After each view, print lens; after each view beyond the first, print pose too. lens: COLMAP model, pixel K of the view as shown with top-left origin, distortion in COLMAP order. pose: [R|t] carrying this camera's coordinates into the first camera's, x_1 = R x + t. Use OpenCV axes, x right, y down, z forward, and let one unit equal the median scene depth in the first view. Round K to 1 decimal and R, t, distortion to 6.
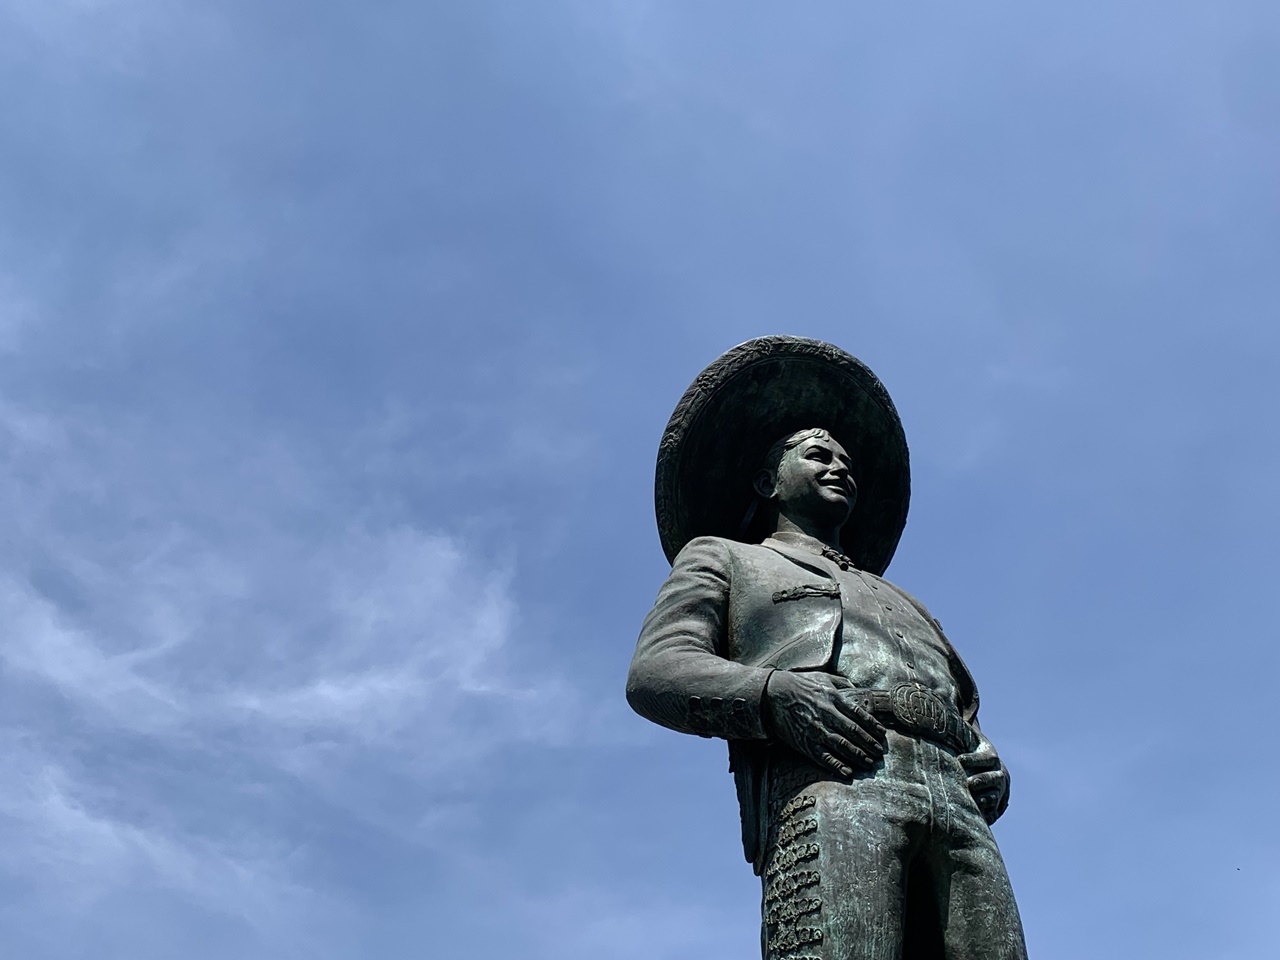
lens RADIAL K [[1402.9, 0, 630.6], [0, 1402.9, 474.4], [0, 0, 1]] dist [0.083700, 0.000000]
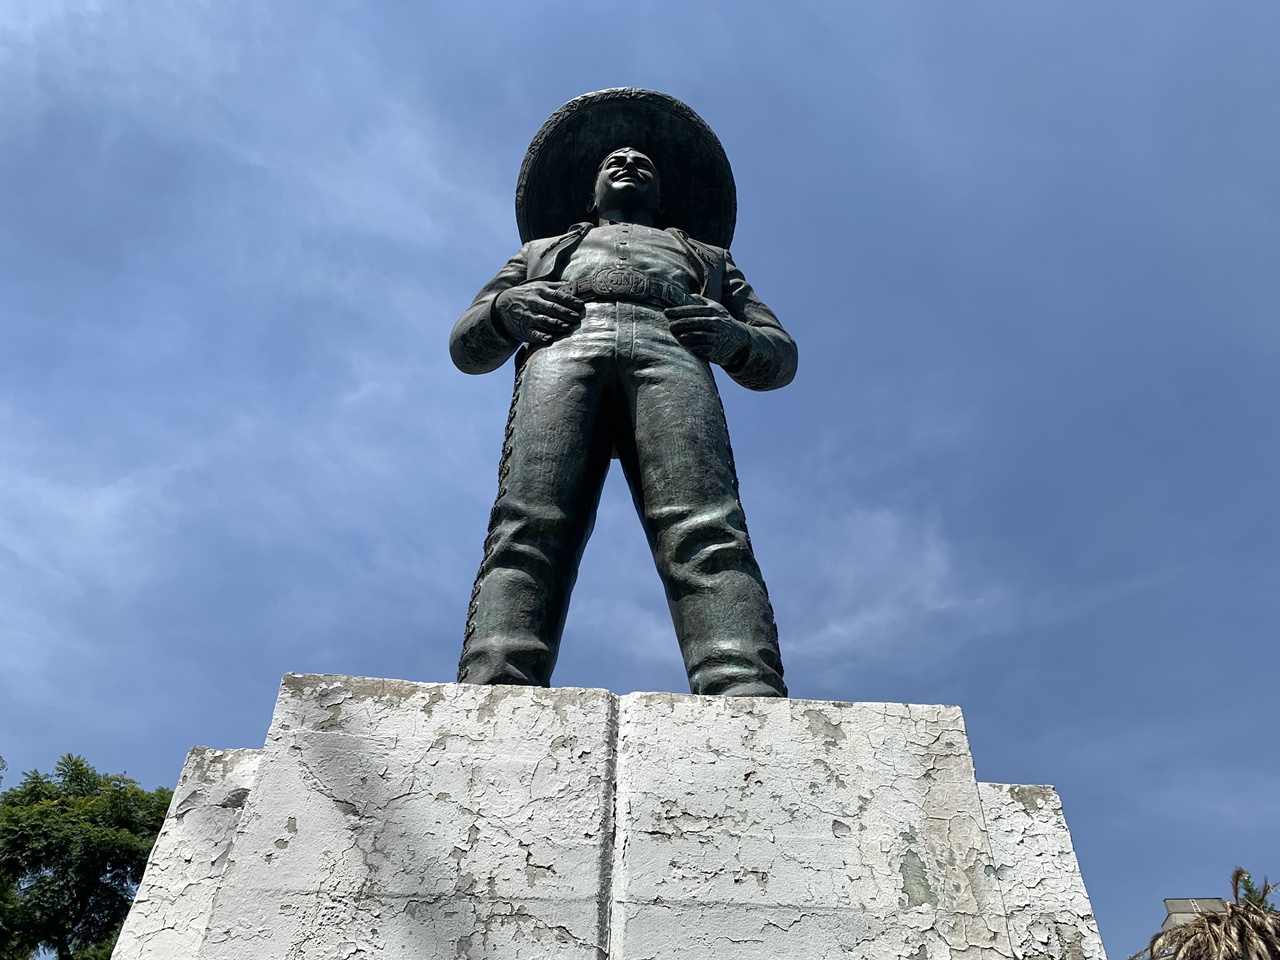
lens RADIAL K [[986.7, 0, 632.0], [0, 986.7, 491.3], [0, 0, 1]] dist [0.009248, -0.016451]
pose [[0.896335, -0.267336, -0.353717, 0.466035], [0.273637, 0.961263, -0.033105, 0.369254], [0.348865, -0.067117, 0.934767, 0.193788]]
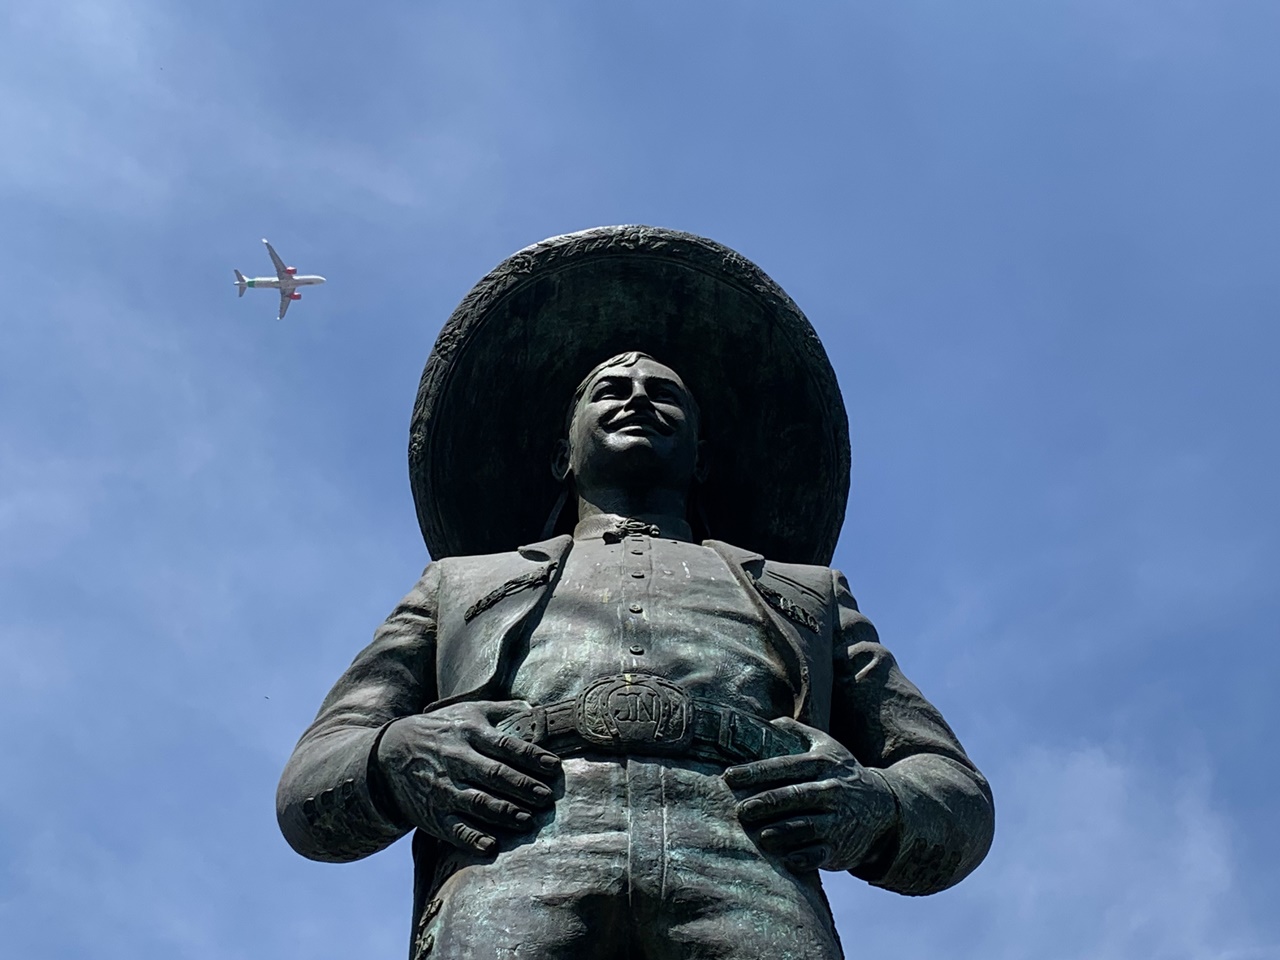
lens RADIAL K [[1981.8, 0, 635.8], [0, 1981.8, 475.7], [0, 0, 1]] dist [0.170495, 0.000000]
pose [[0.897431, -0.320809, -0.302820, 0.491792], [0.285784, 0.945688, -0.154923, 0.201204], [0.336074, 0.052491, 0.940372, 0.201916]]
